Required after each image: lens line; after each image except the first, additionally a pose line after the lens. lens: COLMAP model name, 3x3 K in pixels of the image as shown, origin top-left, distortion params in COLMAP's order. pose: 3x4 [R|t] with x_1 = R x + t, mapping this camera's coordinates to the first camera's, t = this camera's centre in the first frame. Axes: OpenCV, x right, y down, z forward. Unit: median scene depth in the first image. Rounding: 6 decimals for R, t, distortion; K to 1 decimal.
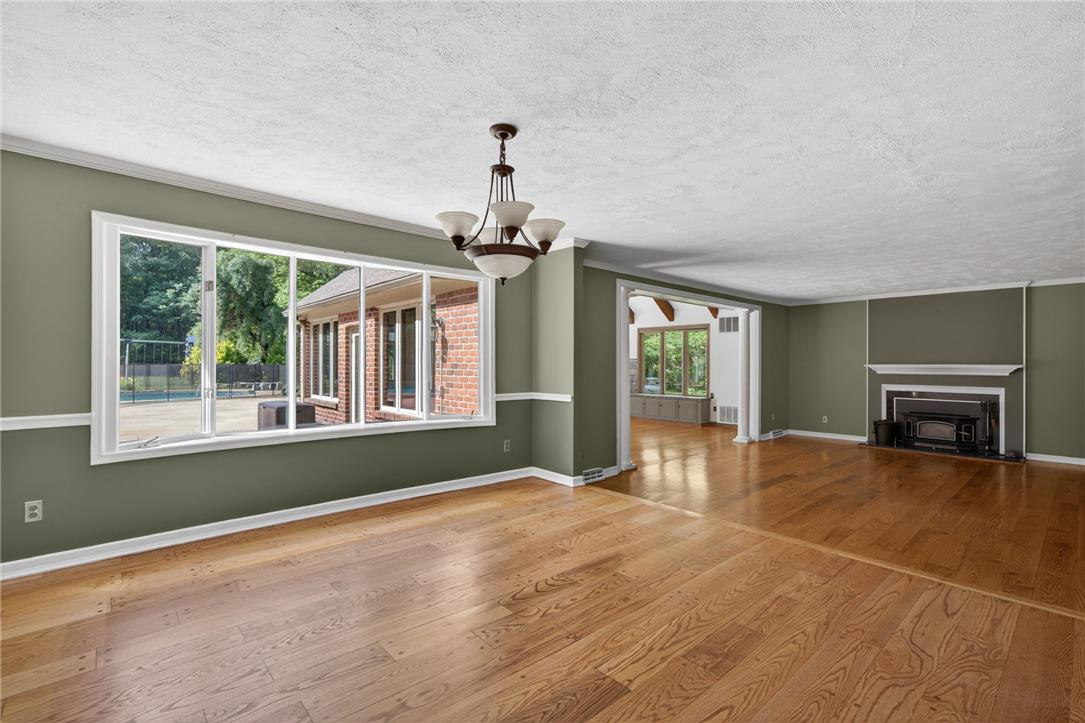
lens RADIAL K [[488.6, 0, 548.9], [0, 488.6, 361.3], [0, 0, 1]] dist [0.001358, 0.000102]
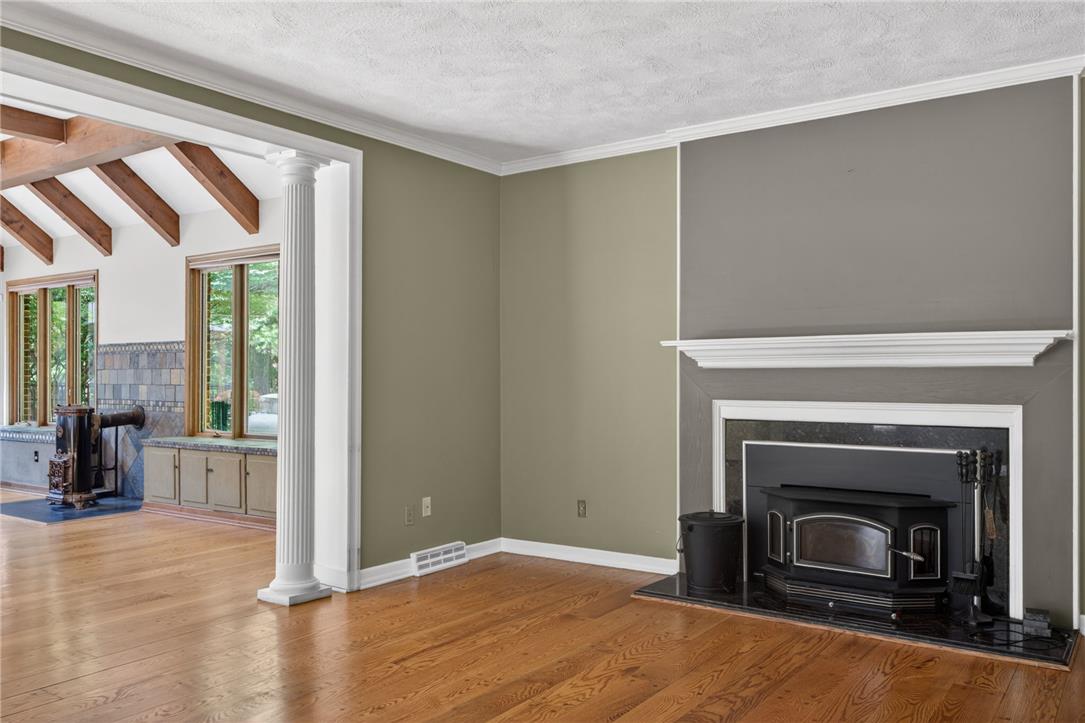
lens RADIAL K [[910.2, 0, 538.5], [0, 910.2, 365.9], [0, 0, 1]] dist [0.017384, -0.009058]
pose [[0.966491, -0.000864, 0.256700, 0.413121], [0.001979, 0.999990, -0.004083, 0.026478], [-0.256694, 0.004454, 0.966482, 0.440273]]
